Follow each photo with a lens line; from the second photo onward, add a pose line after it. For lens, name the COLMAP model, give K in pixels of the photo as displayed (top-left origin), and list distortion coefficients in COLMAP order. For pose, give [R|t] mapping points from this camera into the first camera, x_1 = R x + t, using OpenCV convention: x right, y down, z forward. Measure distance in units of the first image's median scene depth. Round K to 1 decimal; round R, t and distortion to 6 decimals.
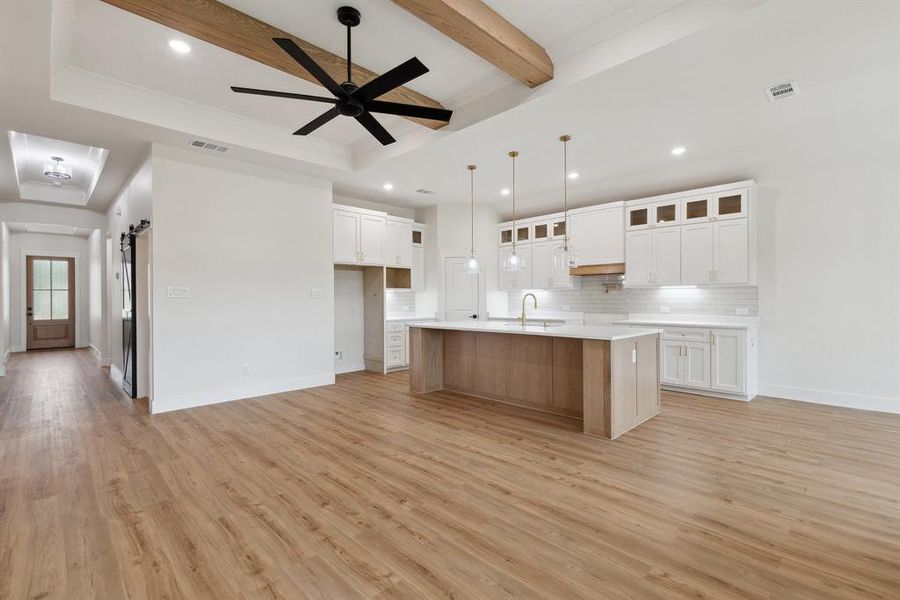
lens RADIAL K [[406.9, 0, 447.6], [0, 406.9, 295.6], [0, 0, 1]] dist [0.006904, 0.000282]
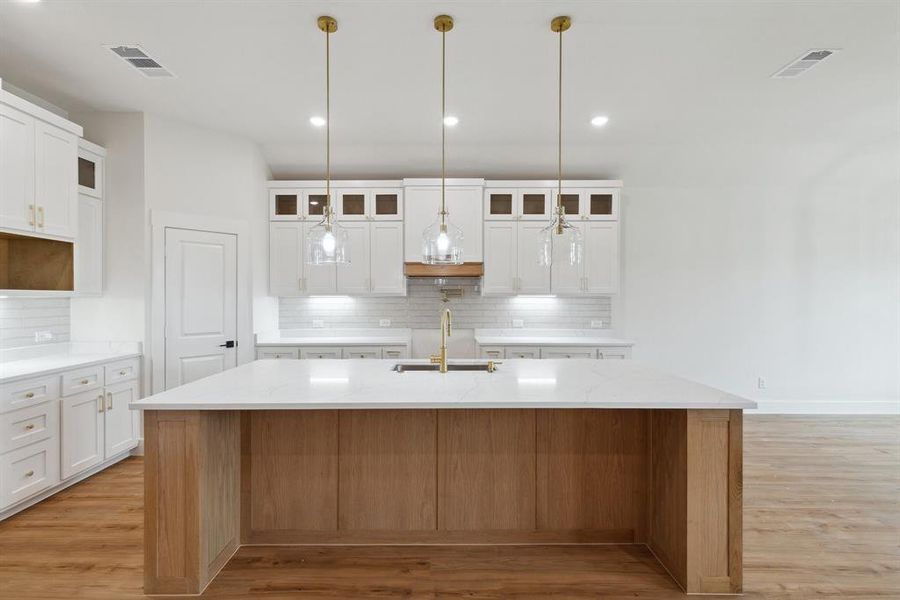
lens RADIAL K [[406.9, 0, 440.7], [0, 406.9, 297.8], [0, 0, 1]] dist [0.006904, 0.000282]
pose [[0.703947, 0.002178, 0.710249, -0.149659], [-0.008709, 0.999947, 0.005566, -0.019155], [-0.710199, -0.010104, 0.703928, 0.531310]]
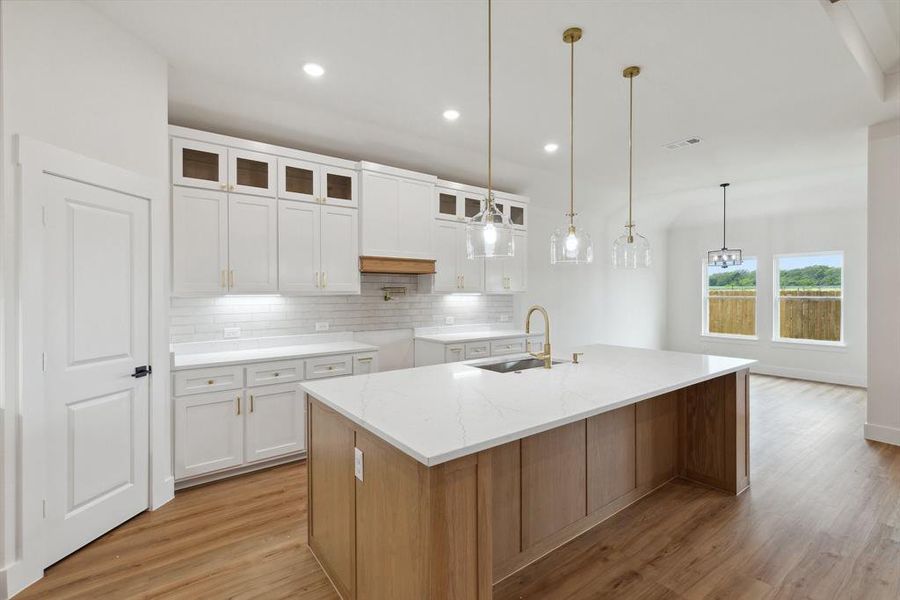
lens RADIAL K [[406.9, 0, 450.7], [0, 406.9, 293.7], [0, 0, 1]] dist [0.006904, 0.000282]
pose [[0.136802, 0.005454, 0.990583, -0.294958], [-0.003770, 0.999980, -0.004985, -0.016162], [-0.990591, -0.003053, 0.136820, 0.871687]]
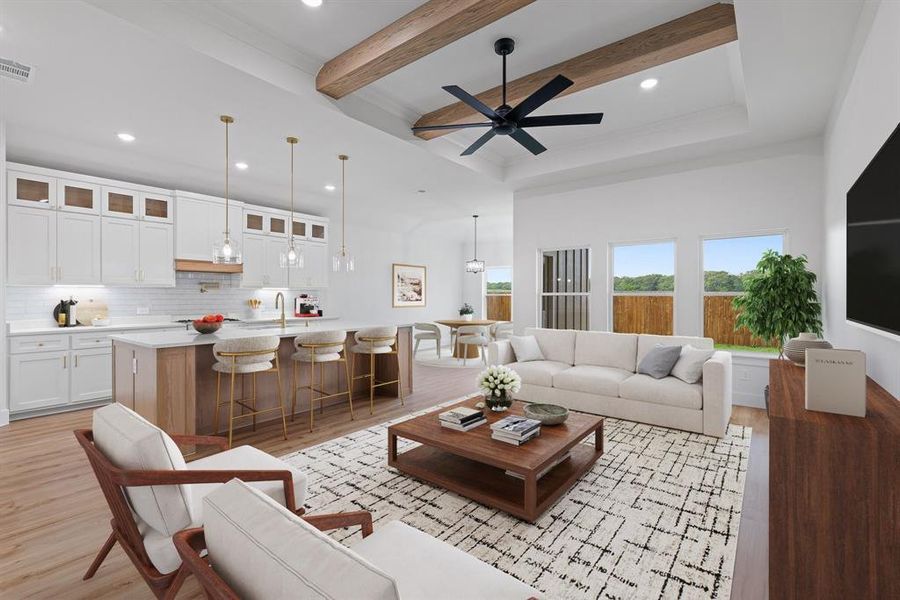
lens RADIAL K [[406.9, 0, 450.2], [0, 406.9, 294.8], [0, 0, 1]] dist [0.006904, 0.000282]
pose [[-0.123047, 0.010992, 0.992340, -0.635098], [-0.005148, 0.999918, -0.011714, 0.007203], [-0.992388, -0.006550, -0.122980, 0.612635]]
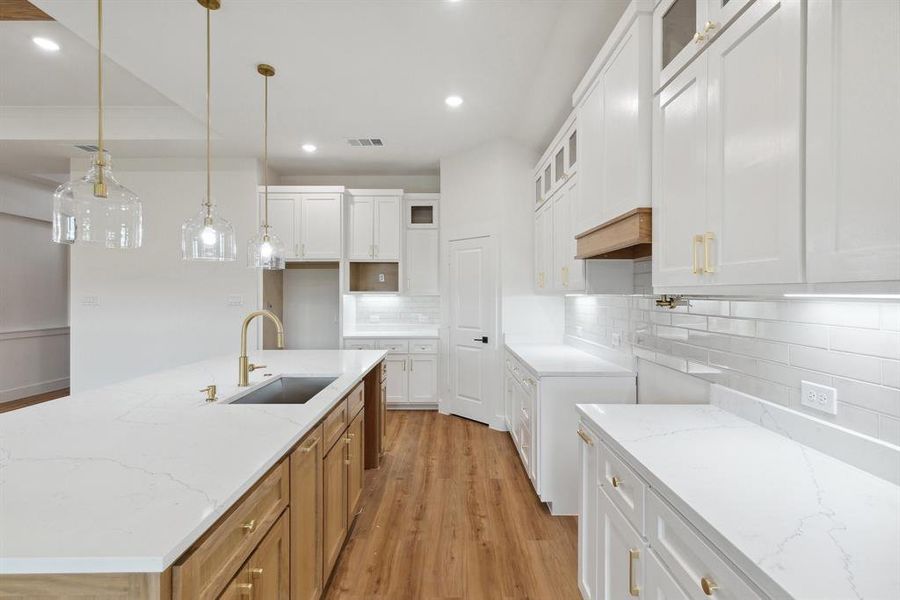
lens RADIAL K [[406.9, 0, 446.1], [0, 406.9, 291.6], [0, 0, 1]] dist [0.006904, 0.000282]
pose [[0.708747, 0.000573, -0.705462, 0.538233], [0.000579, 0.999999, 0.001395, -0.021626], [0.705462, -0.001397, 0.708746, 0.696088]]
